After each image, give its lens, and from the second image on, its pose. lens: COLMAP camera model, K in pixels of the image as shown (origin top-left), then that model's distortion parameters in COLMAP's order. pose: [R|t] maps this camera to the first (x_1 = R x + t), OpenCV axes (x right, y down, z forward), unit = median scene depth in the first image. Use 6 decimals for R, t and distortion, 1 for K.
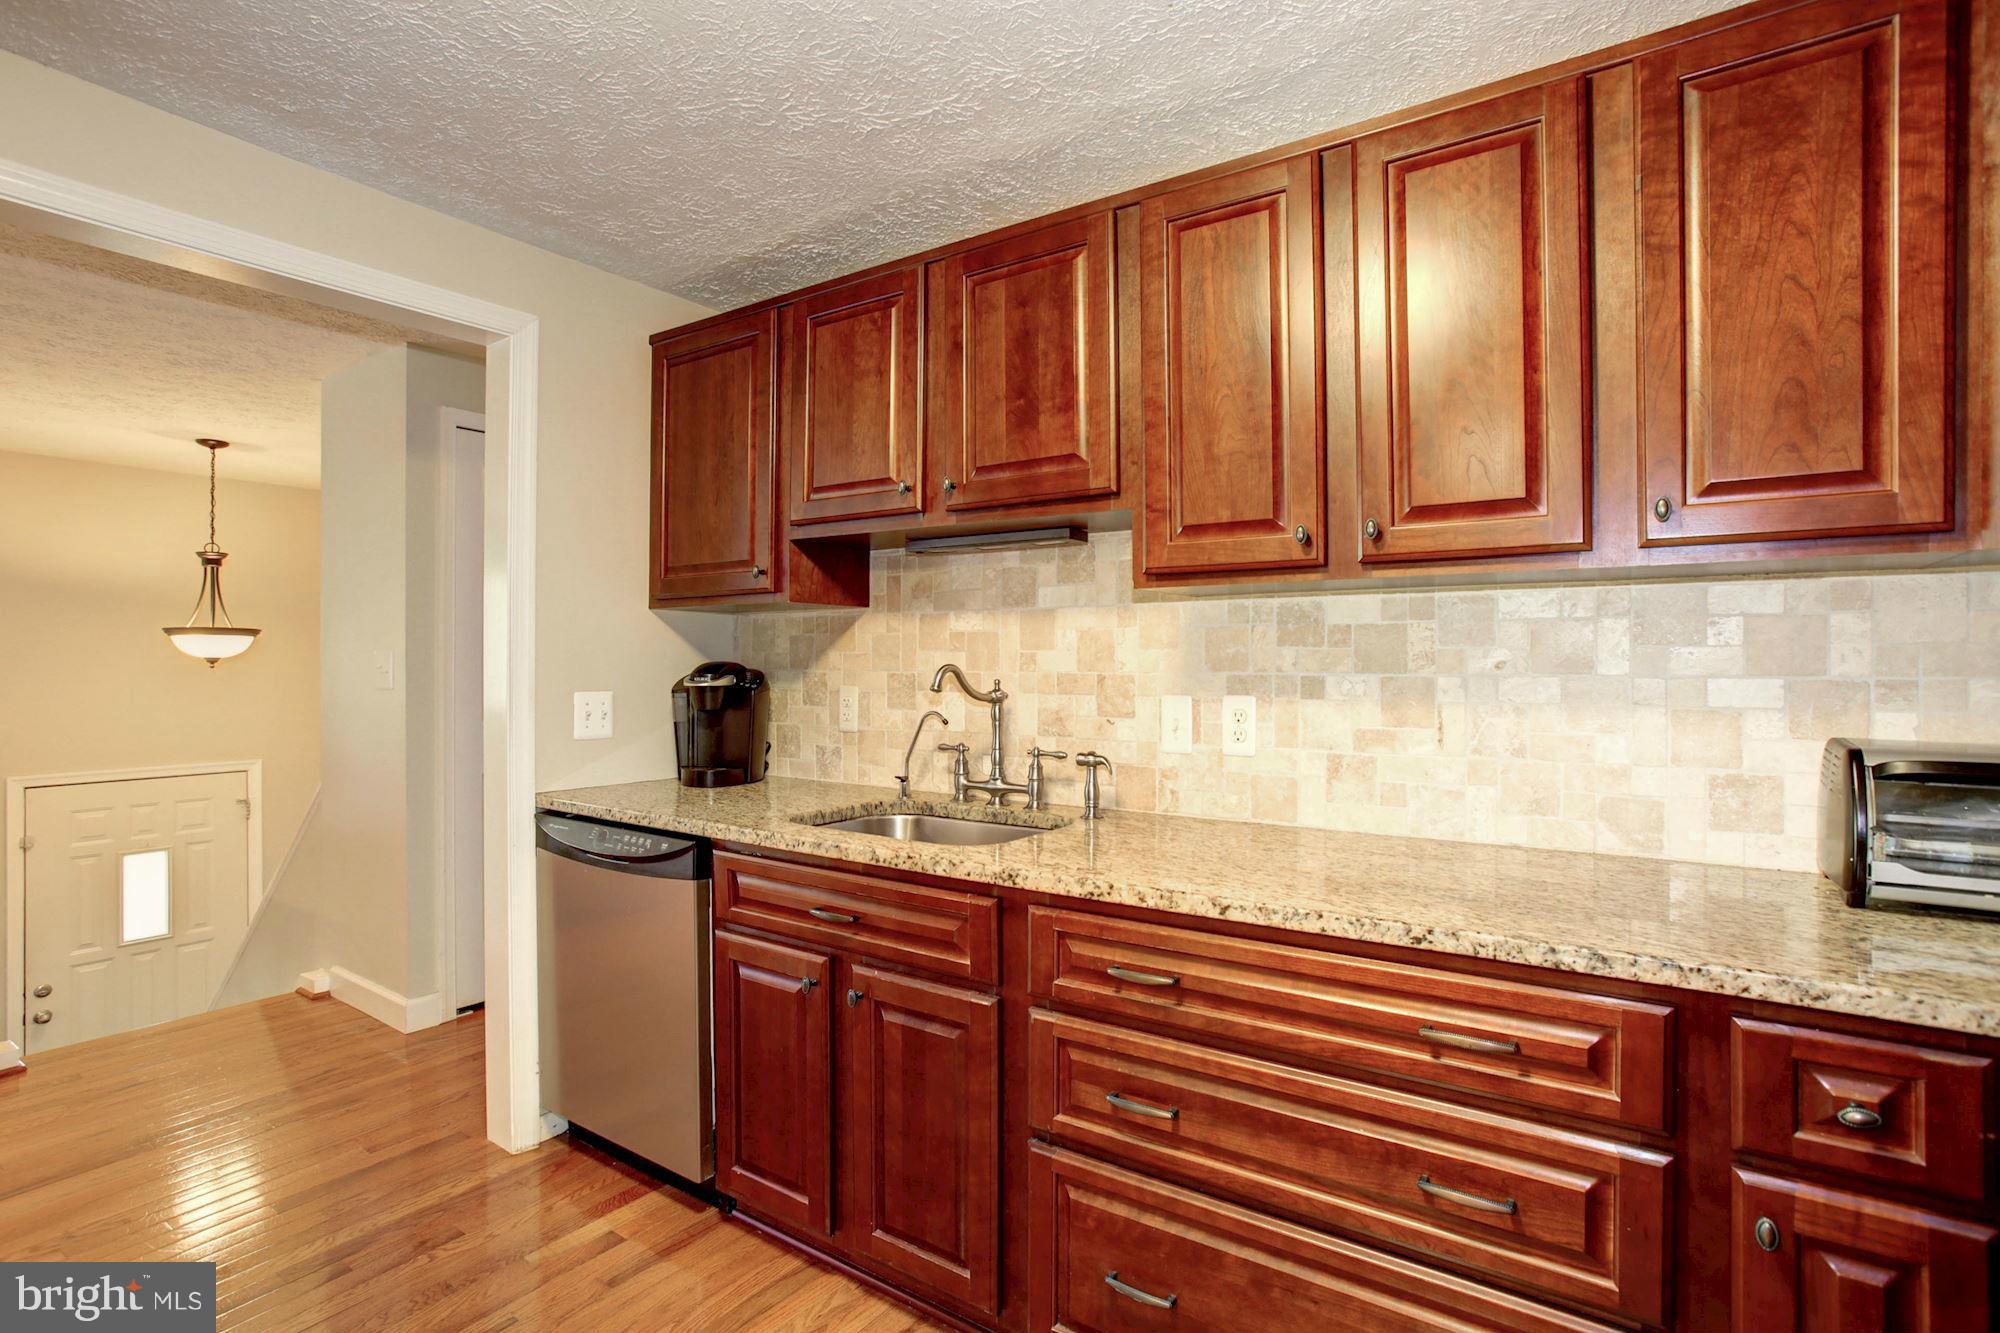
lens RADIAL K [[967.4, 0, 996.5], [0, 967.4, 653.9], [0, 0, 1]] dist [-0.073635, 0.038765]
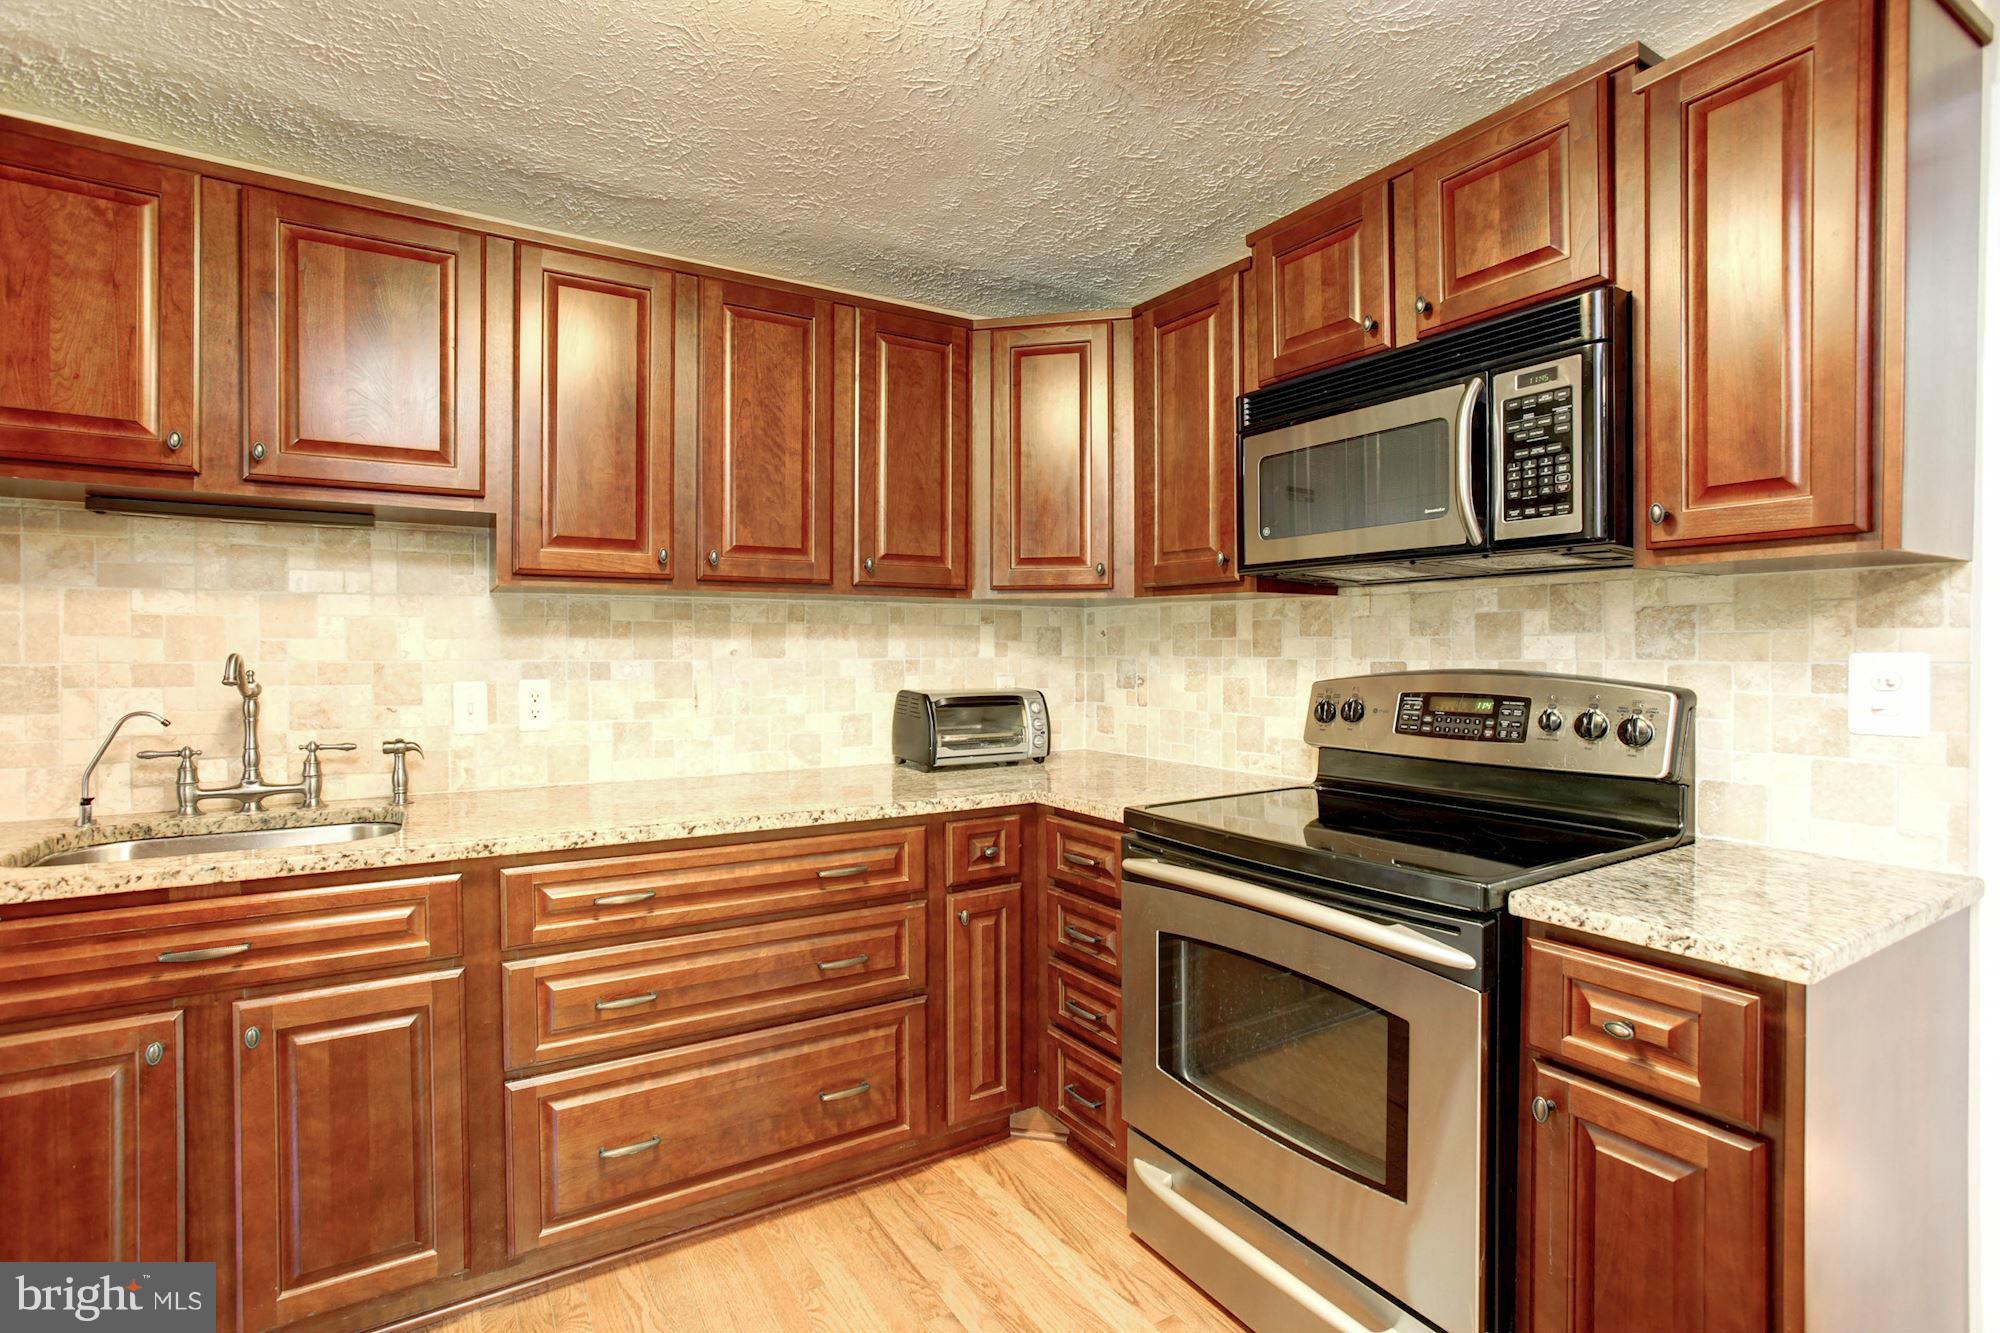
lens RADIAL K [[944.8, 0, 968.8], [0, 944.8, 656.8], [0, 0, 1]] dist [-0.019160, 0.000688]
pose [[0.417650, -0.007173, 0.908580, -0.587994], [-0.007682, 0.999905, 0.011425, -0.001262], [-0.908576, -0.011751, 0.417555, 0.049811]]
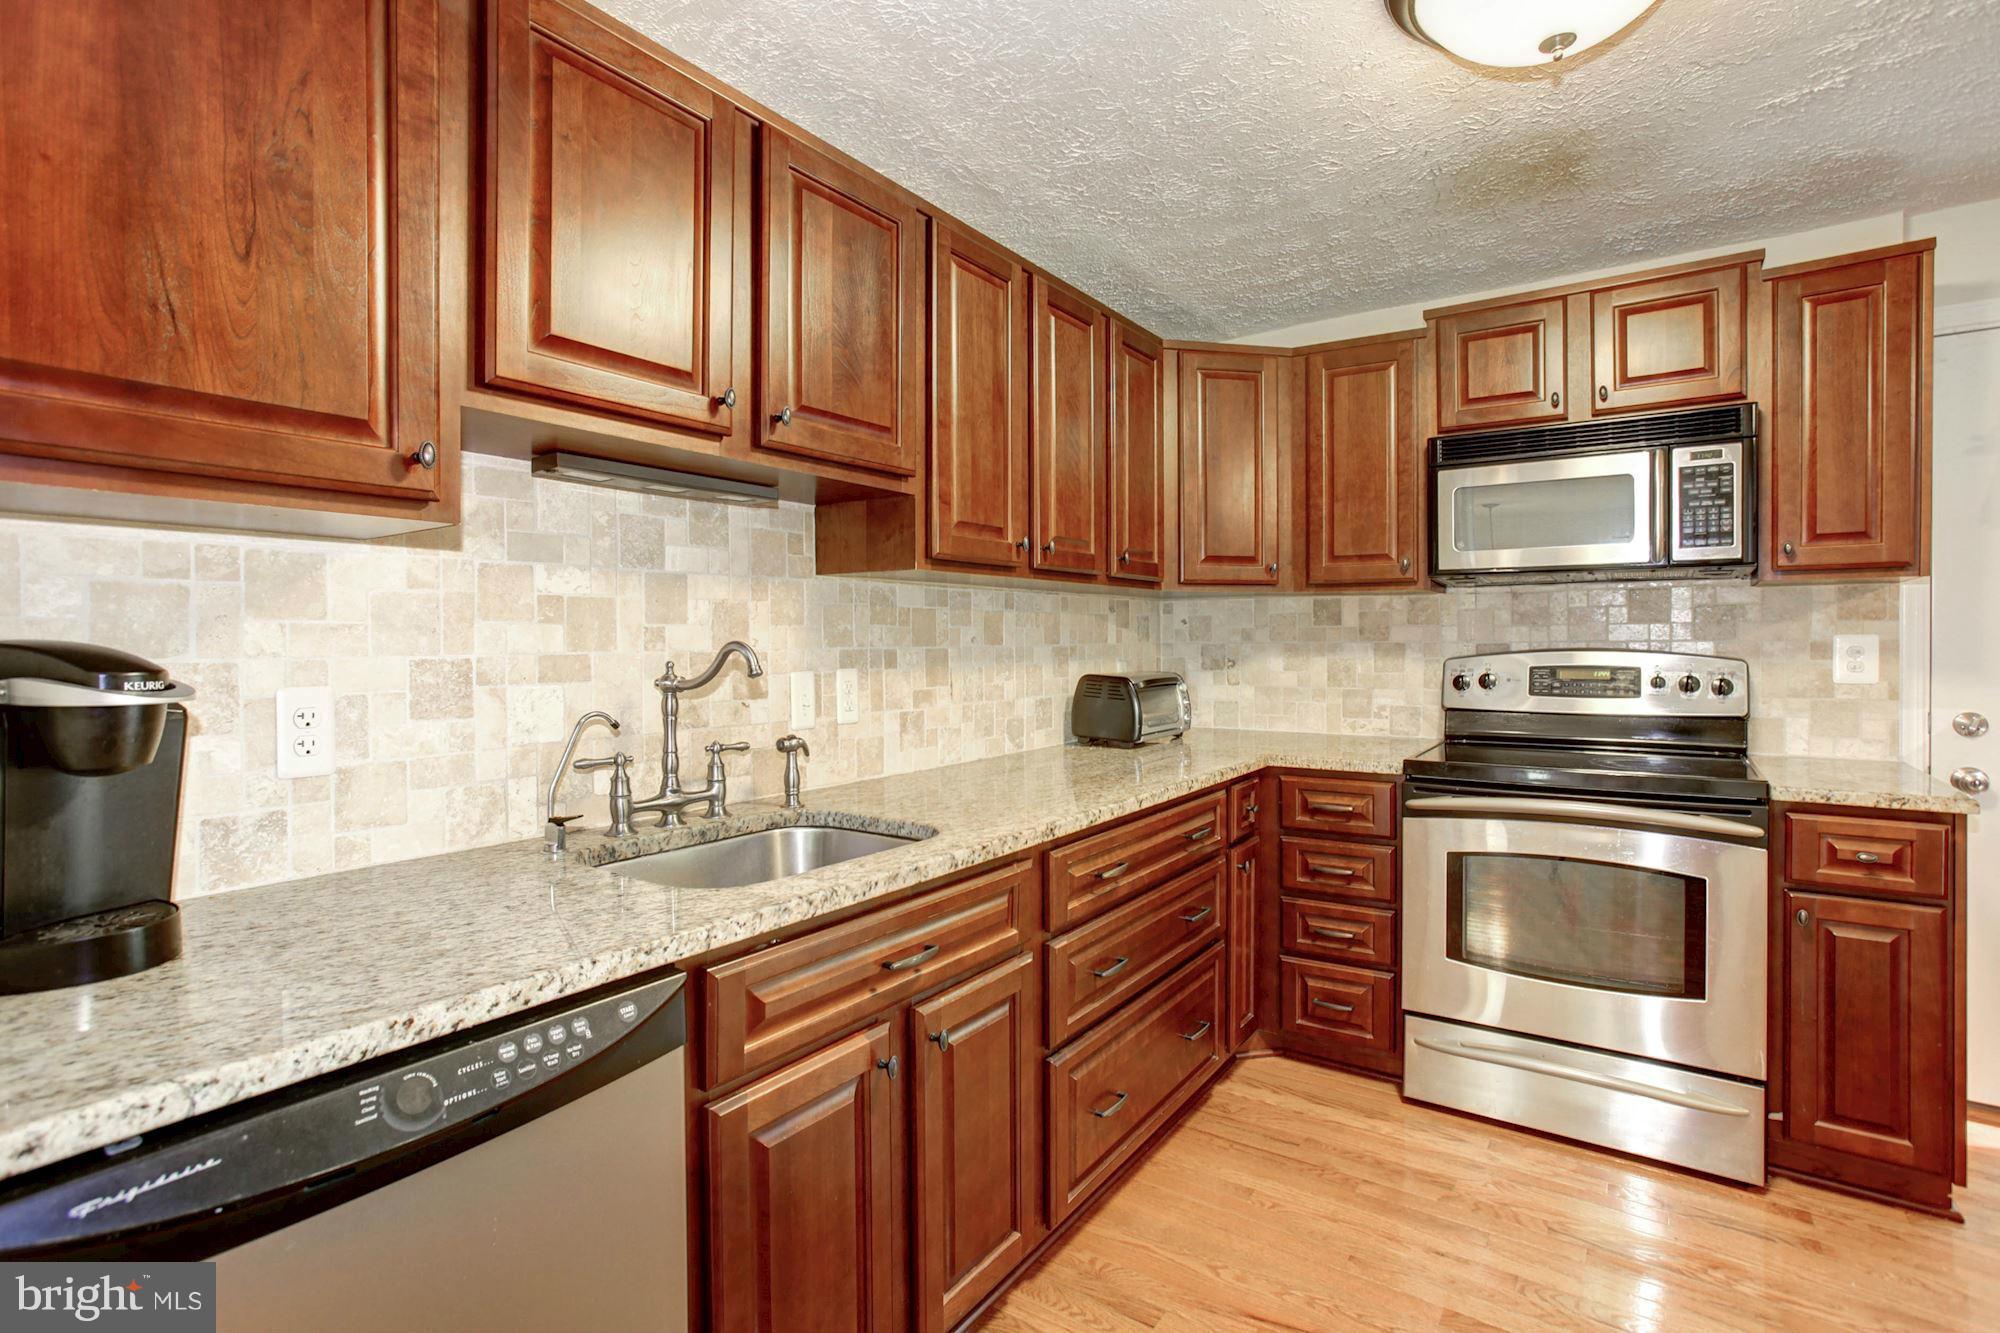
lens RADIAL K [[967.4, 0, 996.5], [0, 967.4, 653.9], [0, 0, 1]] dist [-0.073635, 0.038765]
pose [[0.007018, -0.015543, 0.999855, -0.886666], [-0.003446, 0.999873, 0.015568, 0.008911], [-0.999969, -0.003554, 0.006964, 0.859228]]
